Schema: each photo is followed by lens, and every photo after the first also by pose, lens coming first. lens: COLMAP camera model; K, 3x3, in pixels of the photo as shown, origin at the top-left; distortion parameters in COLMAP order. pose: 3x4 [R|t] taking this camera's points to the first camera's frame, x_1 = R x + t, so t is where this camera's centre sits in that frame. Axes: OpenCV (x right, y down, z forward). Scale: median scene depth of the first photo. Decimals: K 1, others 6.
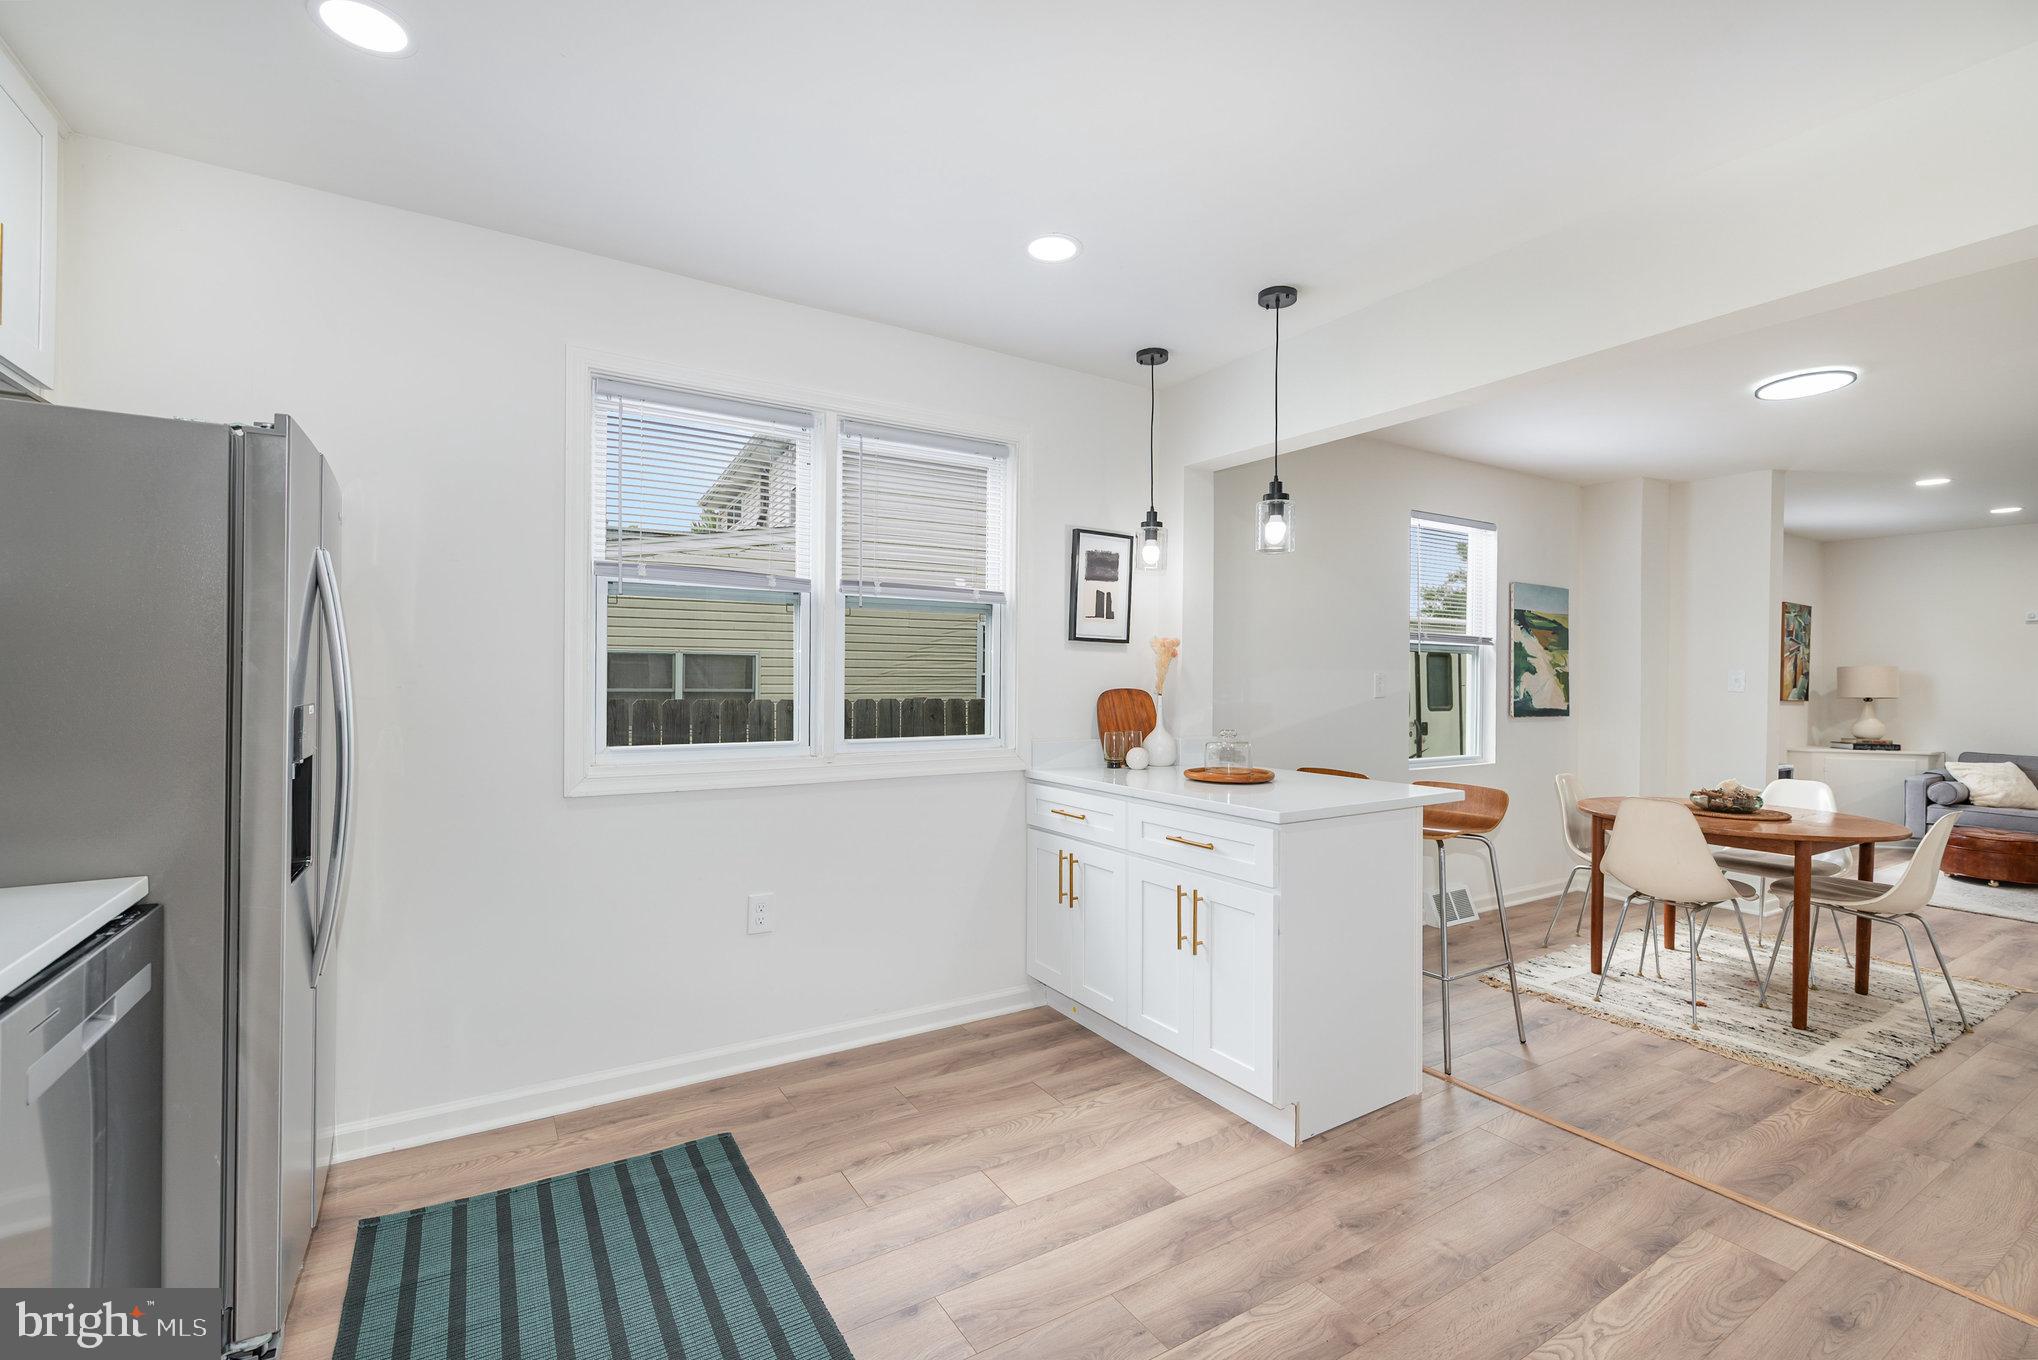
lens RADIAL K [[886.6, 0, 1019.0], [0, 886.6, 680.0], [0, 0, 1]] dist [-0.000106, -0.000046]
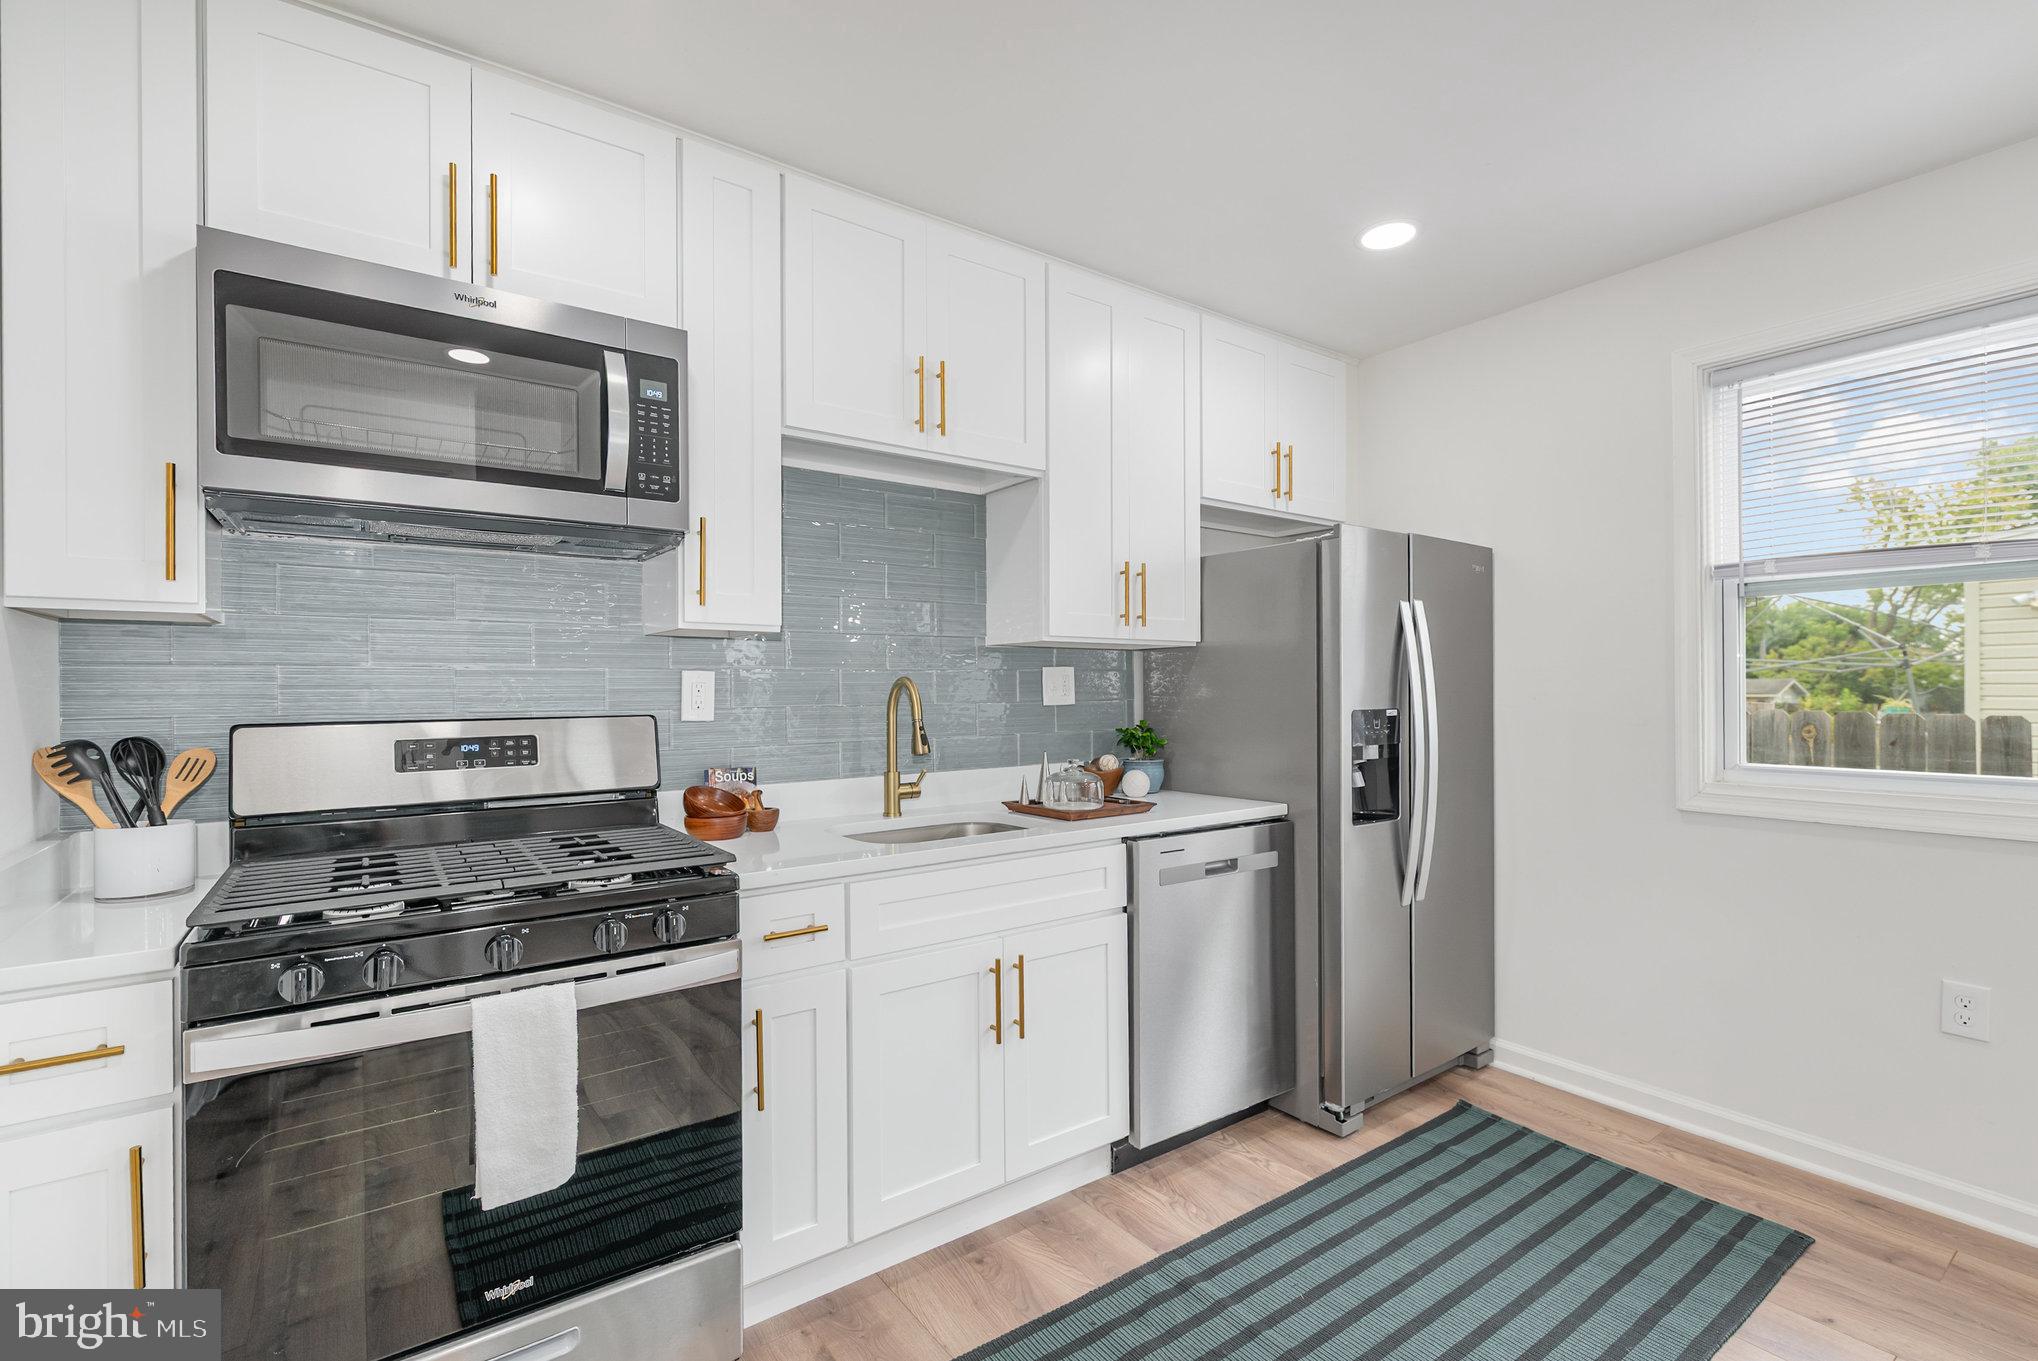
lens RADIAL K [[900.5, 0, 1016.2], [0, 900.5, 690.7], [0, 0, 1]] dist [-0.000662, -0.000219]
pose [[0.065624, -0.006336, -0.997824, 0.514822], [0.005373, 0.999968, -0.005996, 0.002535], [0.997830, -0.004967, 0.065656, 0.231167]]
